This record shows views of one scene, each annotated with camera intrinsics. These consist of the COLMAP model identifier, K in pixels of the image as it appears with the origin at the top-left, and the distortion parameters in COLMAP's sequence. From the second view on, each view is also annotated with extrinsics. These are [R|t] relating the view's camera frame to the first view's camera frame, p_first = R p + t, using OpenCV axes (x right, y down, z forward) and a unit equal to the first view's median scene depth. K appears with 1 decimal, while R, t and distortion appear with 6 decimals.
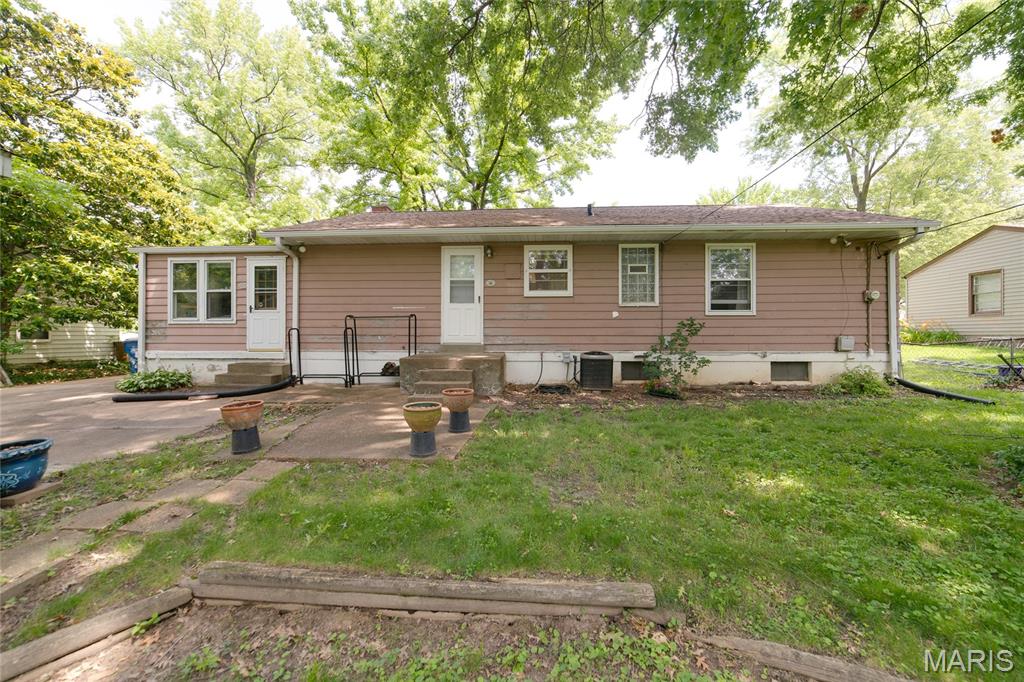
lens RADIAL K [[393.3, 0, 490.2], [0, 393.3, 337.3], [0, 0, 1]] dist [-0.002973, 0.000021]
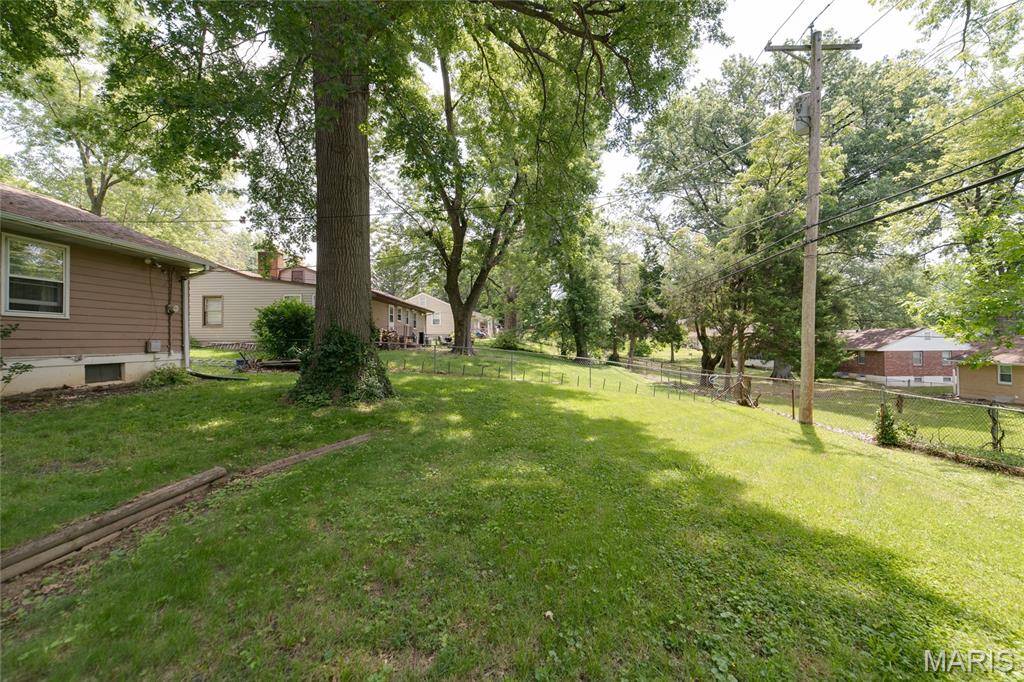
lens RADIAL K [[379.6, 0, 528.5], [0, 379.6, 339.7], [0, 0, 1]] dist [-0.000935, 0.000052]
pose [[-0.068923, 0.005103, 0.997609, -0.334535], [0.006183, 0.999970, -0.004688, 0.007609], [-0.997603, 0.005845, -0.068952, -0.081536]]
